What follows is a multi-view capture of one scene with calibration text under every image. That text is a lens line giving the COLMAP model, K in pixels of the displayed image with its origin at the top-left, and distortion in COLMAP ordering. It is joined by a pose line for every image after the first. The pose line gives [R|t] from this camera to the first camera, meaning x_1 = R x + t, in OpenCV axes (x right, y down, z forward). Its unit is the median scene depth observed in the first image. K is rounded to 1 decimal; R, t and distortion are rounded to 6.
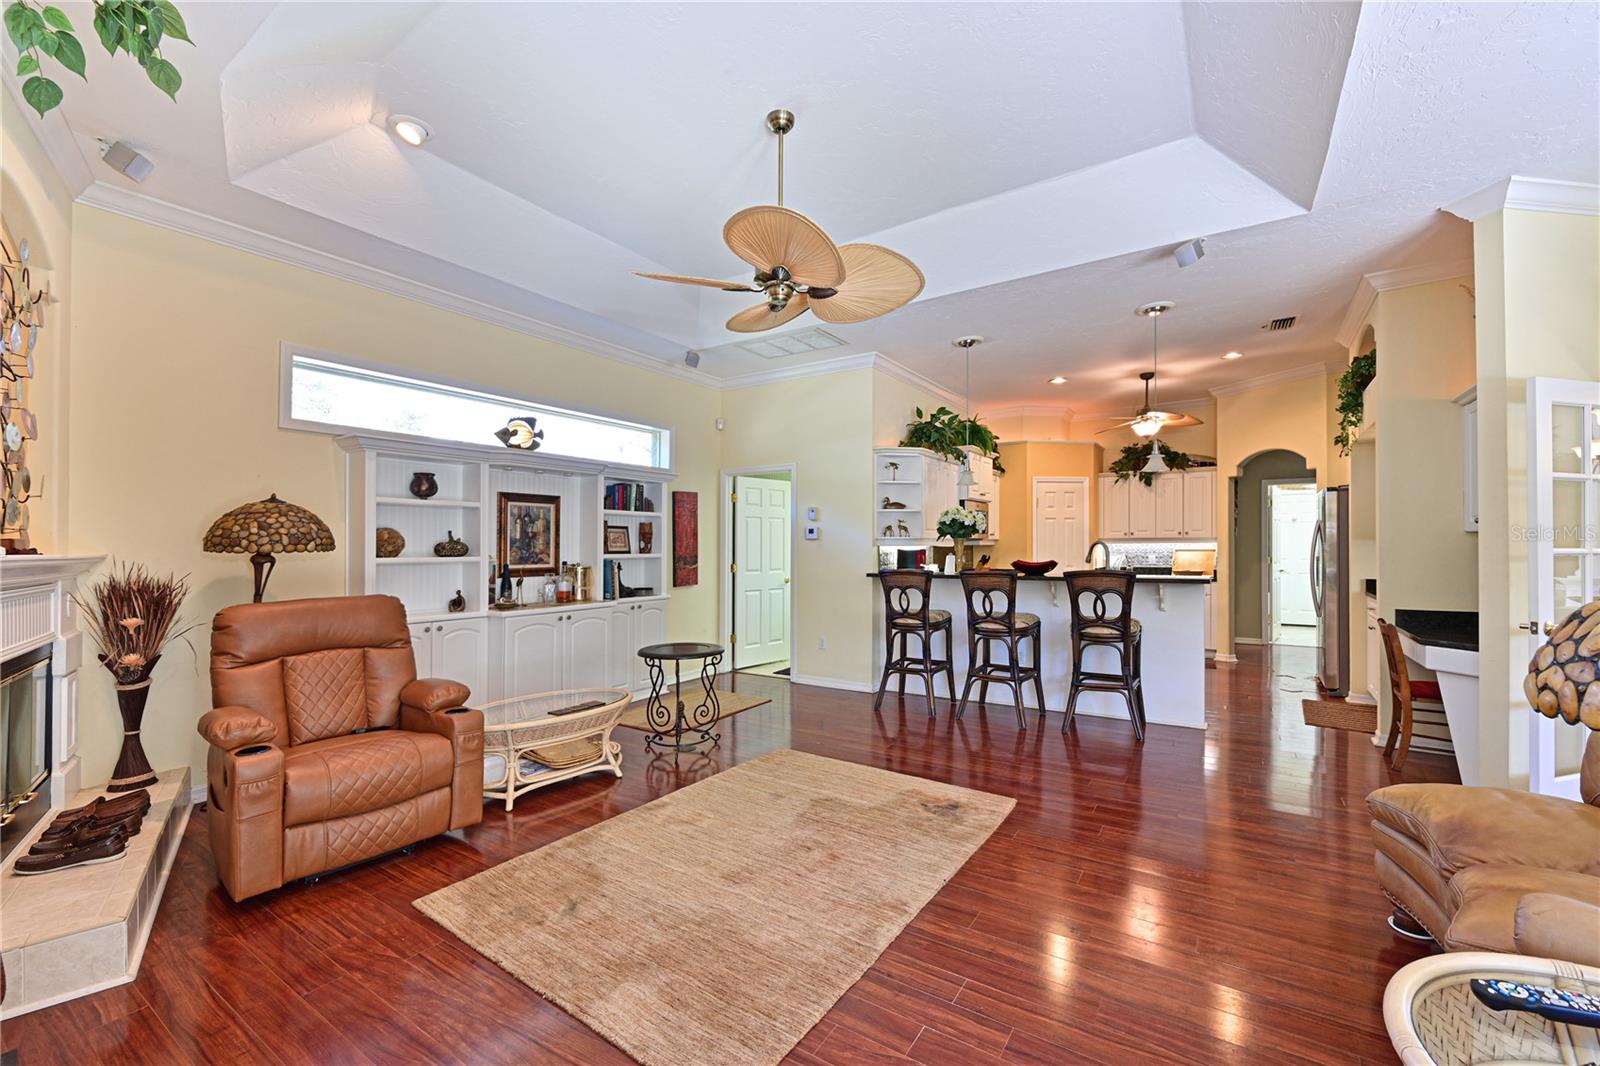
lens RADIAL K [[644.2, 0, 809.6], [0, 644.2, 547.9], [0, 0, 1]] dist [-0.001298, -0.000074]
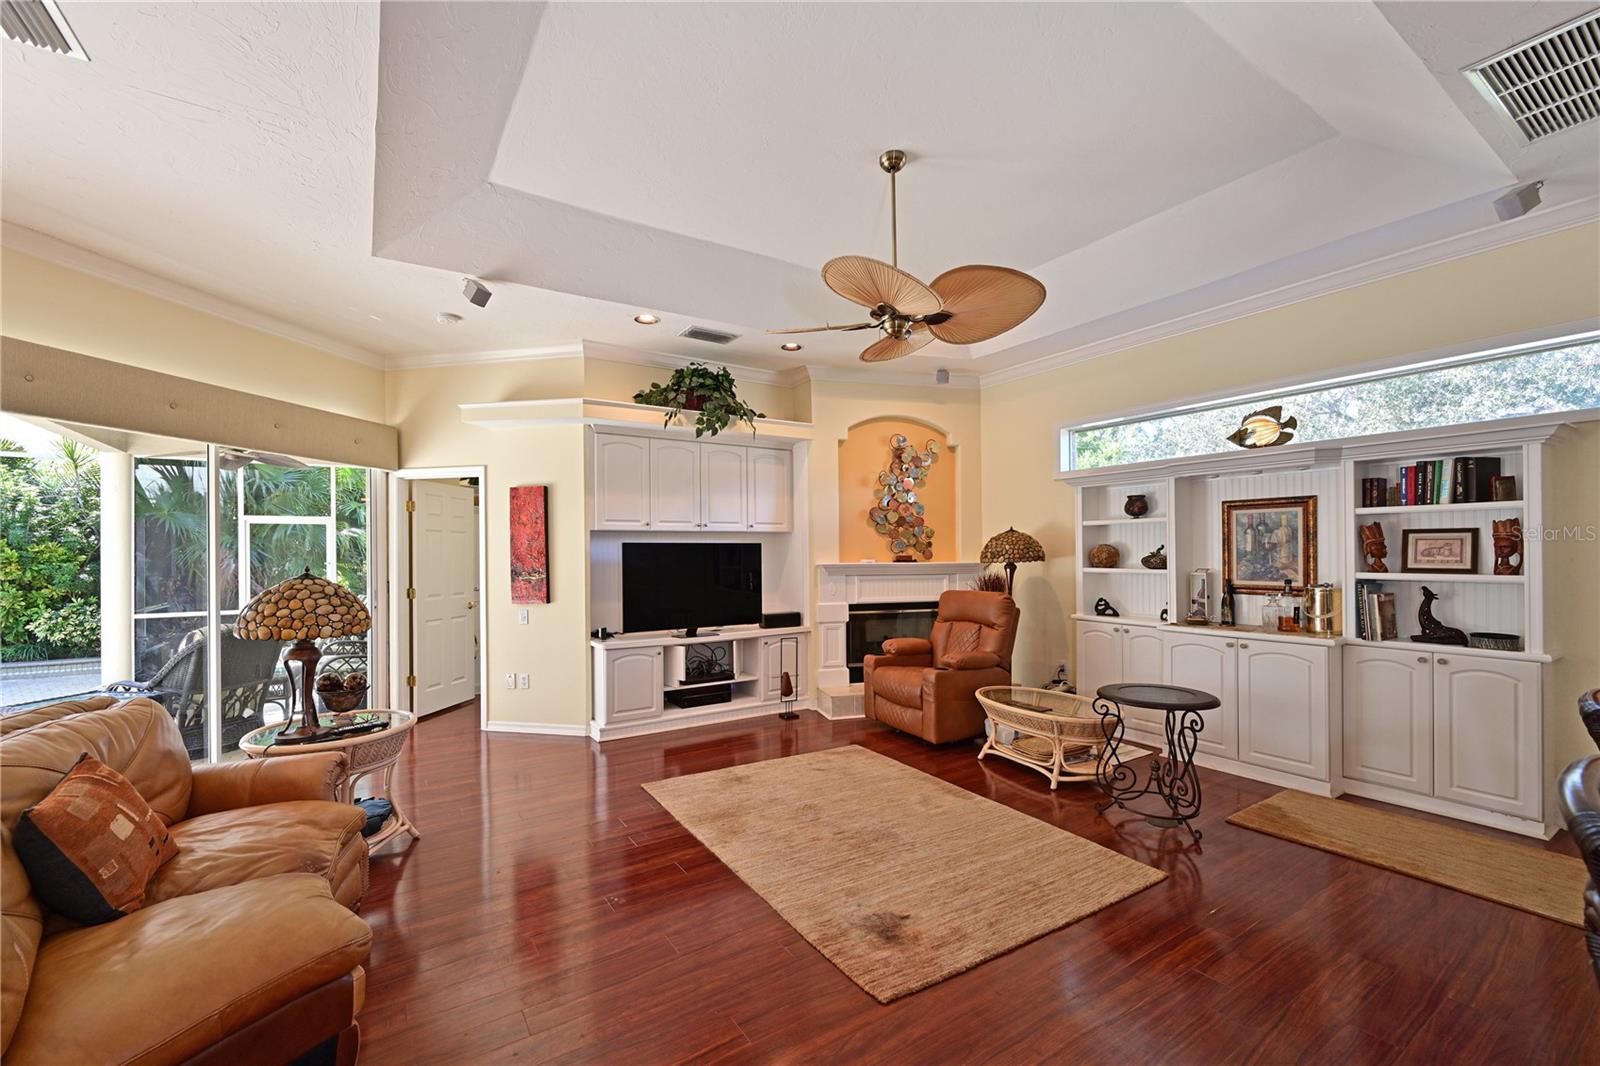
lens RADIAL K [[651.6, 0, 803.8], [0, 651.6, 553.6], [0, 0, 1]] dist [-0.000685, -0.000128]
pose [[-0.388952, 0.008552, -0.921218, 0.557578], [0.005302, 0.999961, 0.007044, -0.018702], [0.921243, -0.002145, -0.388982, 0.718112]]
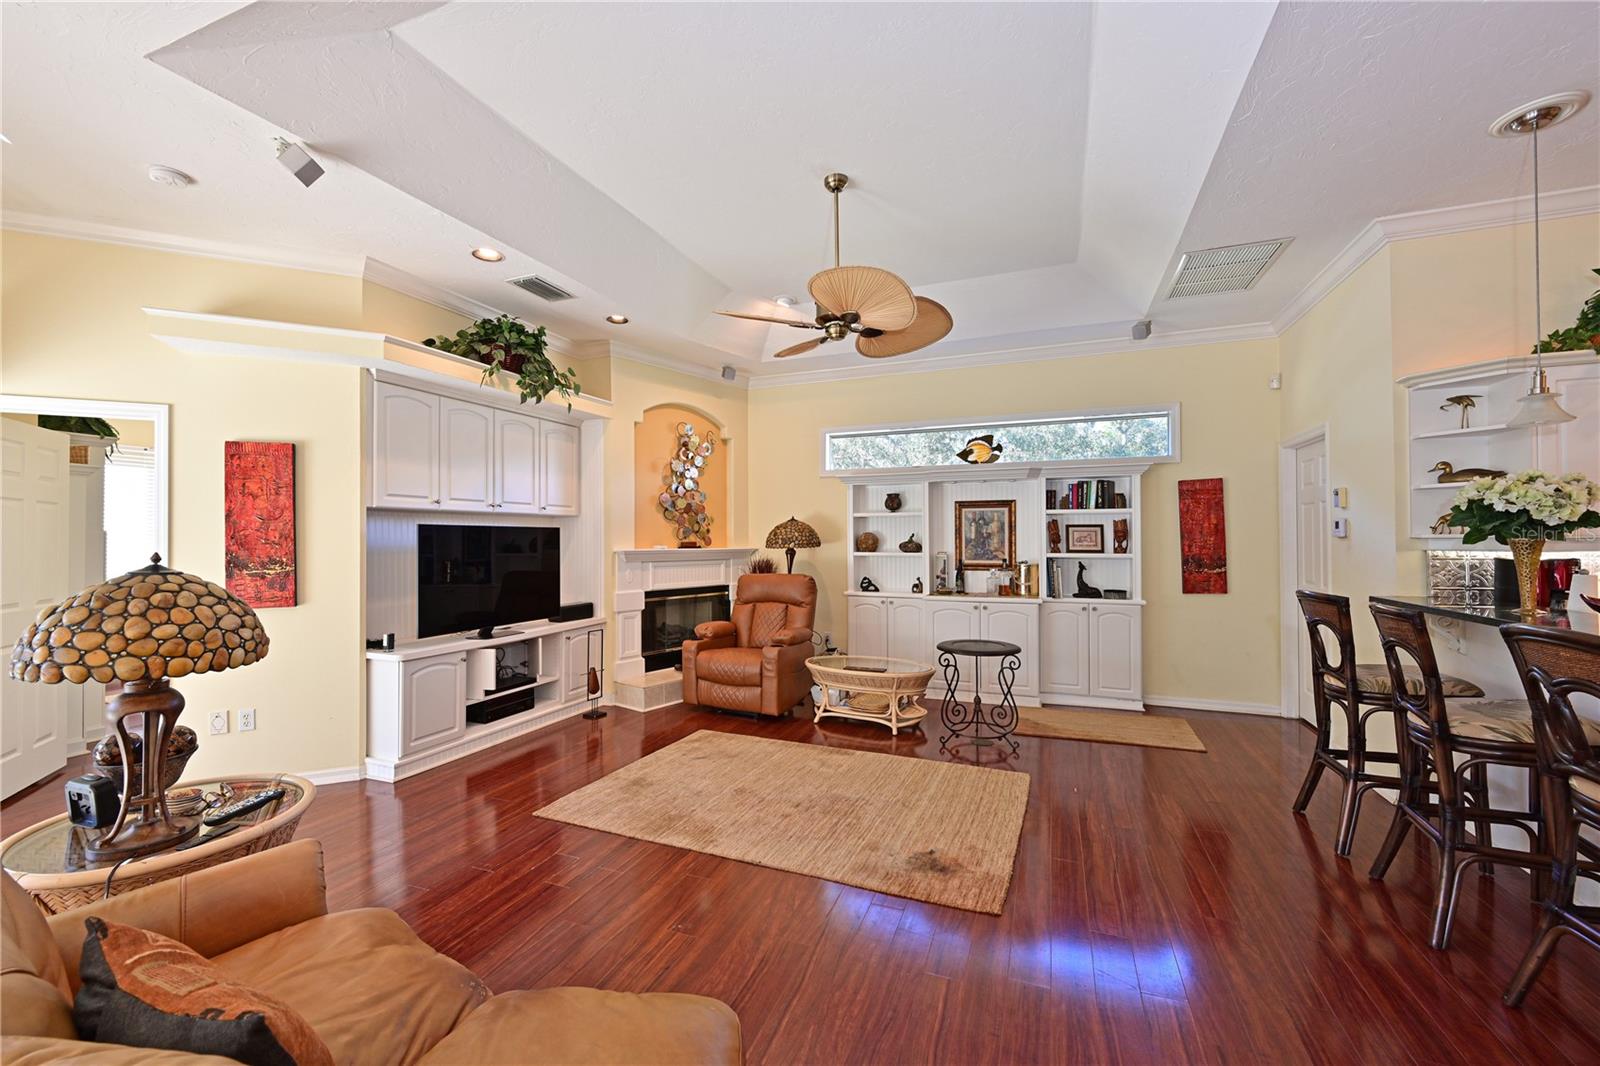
lens RADIAL K [[640.3, 0, 795.5], [0, 640.3, 533.5], [0, 0, 1]] dist [0.000124, 0.000163]
pose [[0.209926, -0.004675, -0.977706, 0.596996], [-0.001961, 0.999985, -0.005203, -0.015411], [0.977715, 0.003009, 0.209914, 0.386006]]
